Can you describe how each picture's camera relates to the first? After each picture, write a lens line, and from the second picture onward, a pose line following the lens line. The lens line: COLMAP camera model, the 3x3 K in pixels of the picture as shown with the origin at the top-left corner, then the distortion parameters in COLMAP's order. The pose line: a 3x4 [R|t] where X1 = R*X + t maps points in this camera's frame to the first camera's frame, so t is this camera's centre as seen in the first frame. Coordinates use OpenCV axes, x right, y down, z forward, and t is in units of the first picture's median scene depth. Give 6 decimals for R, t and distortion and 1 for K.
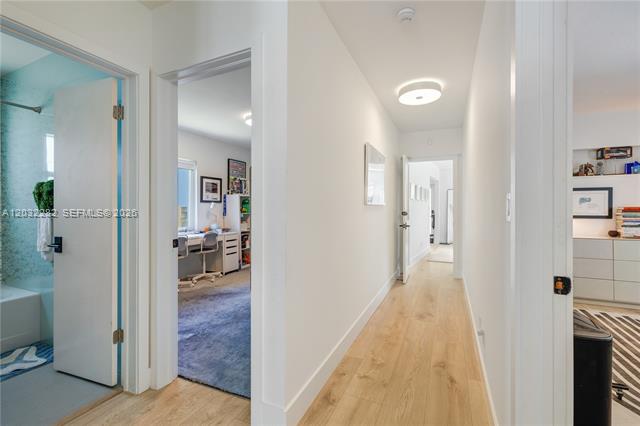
lens RADIAL K [[277.0, 0, 318.6], [0, 277.0, 209.2], [0, 0, 1]] dist [0.000630, 0.000396]
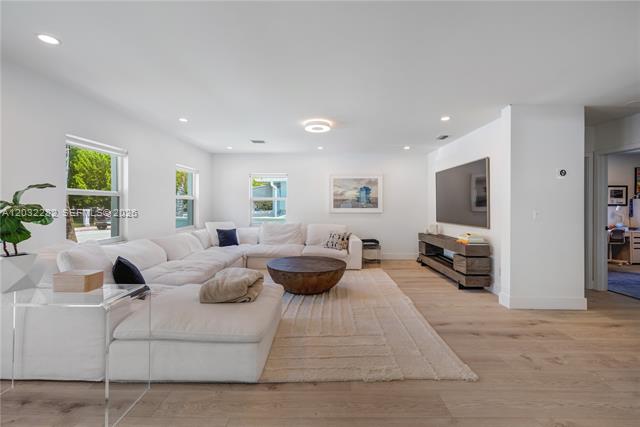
lens RADIAL K [[277.0, 0, 317.6], [0, 277.0, 202.7], [0, 0, 1]] dist [0.000630, 0.000396]
pose [[0.406082, -0.009029, -0.913792, 0.374485], [-0.006823, 0.999893, -0.012912, -0.022155], [0.913811, 0.011479, 0.405977, -1.321371]]
